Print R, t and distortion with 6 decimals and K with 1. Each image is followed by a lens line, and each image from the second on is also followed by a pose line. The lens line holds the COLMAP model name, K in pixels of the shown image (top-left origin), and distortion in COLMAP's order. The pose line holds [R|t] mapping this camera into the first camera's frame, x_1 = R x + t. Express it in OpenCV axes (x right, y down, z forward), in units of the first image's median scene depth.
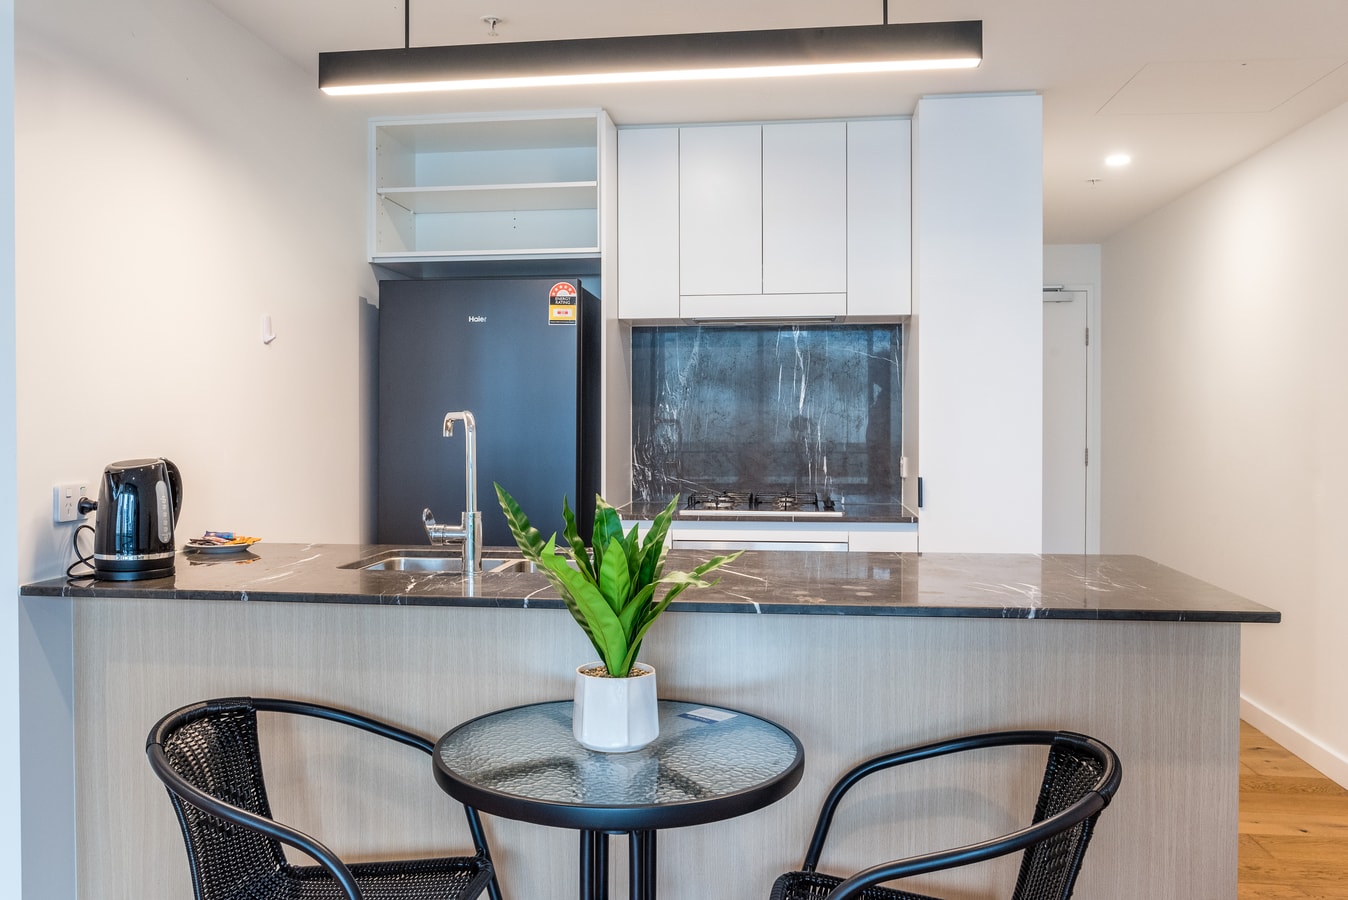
lens RADIAL K [[1110.3, 0, 636.6], [0, 1110.3, 418.8], [0, 0, 1]] dist [-0.045846, -0.002568]
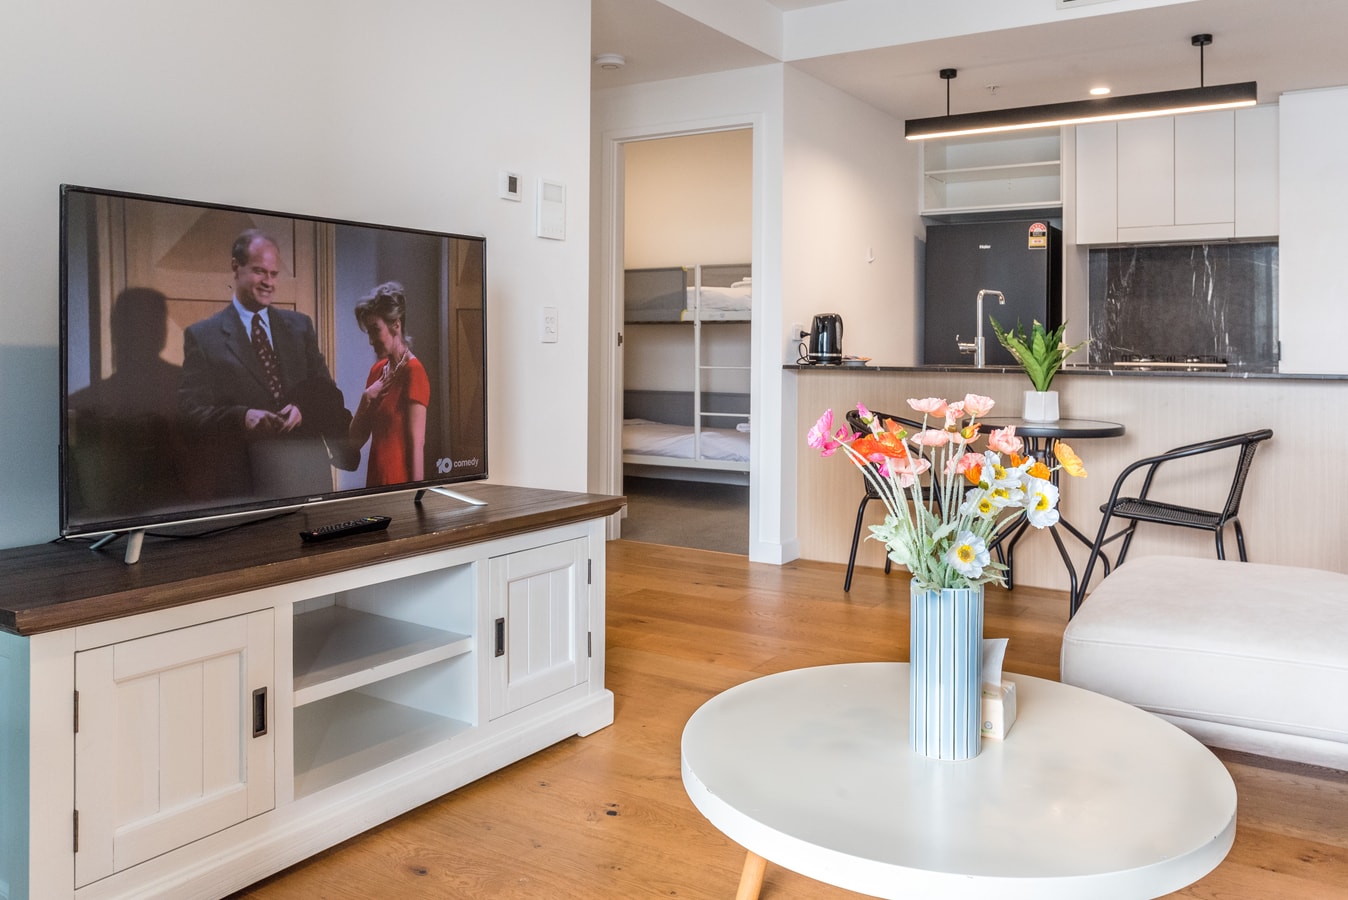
lens RADIAL K [[1098.8, 0, 672.8], [0, 1098.8, 335.4], [0, 0, 1]] dist [-0.006229, -0.001847]
pose [[0.911284, 0.003426, -0.411764, 0.112785], [-0.008406, 0.999912, -0.010282, 0.066473], [0.411693, 0.012831, 0.911232, -0.719850]]
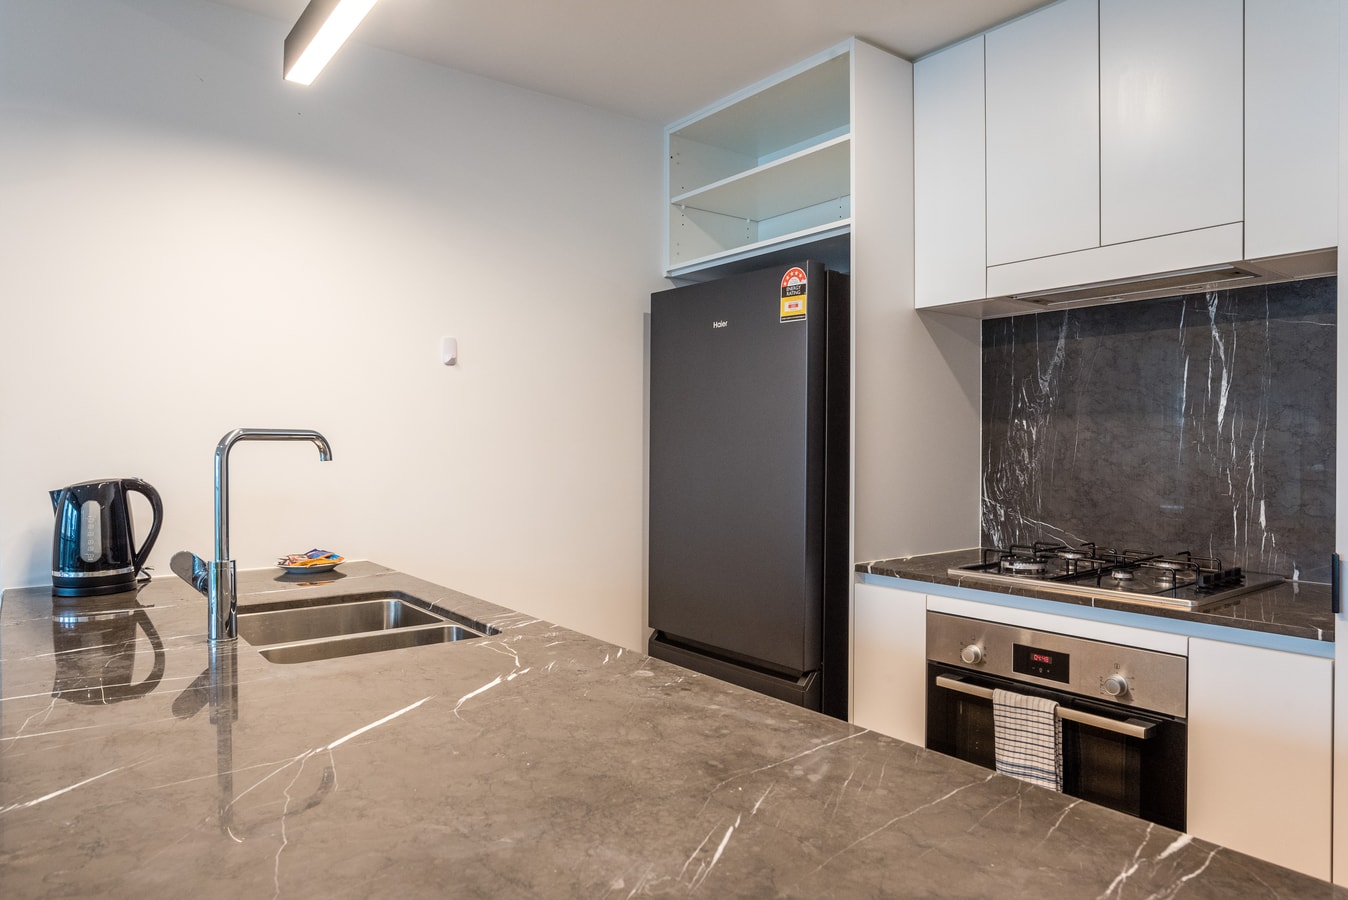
lens RADIAL K [[861.1, 0, 704.0], [0, 861.1, 436.5], [0, 0, 1]] dist [0.006717, 0.001349]
pose [[0.729214, -0.004644, -0.684270, 0.308672], [-0.001551, 0.999963, -0.008440, 0.003788], [0.684284, 0.007216, 0.729180, 0.502379]]
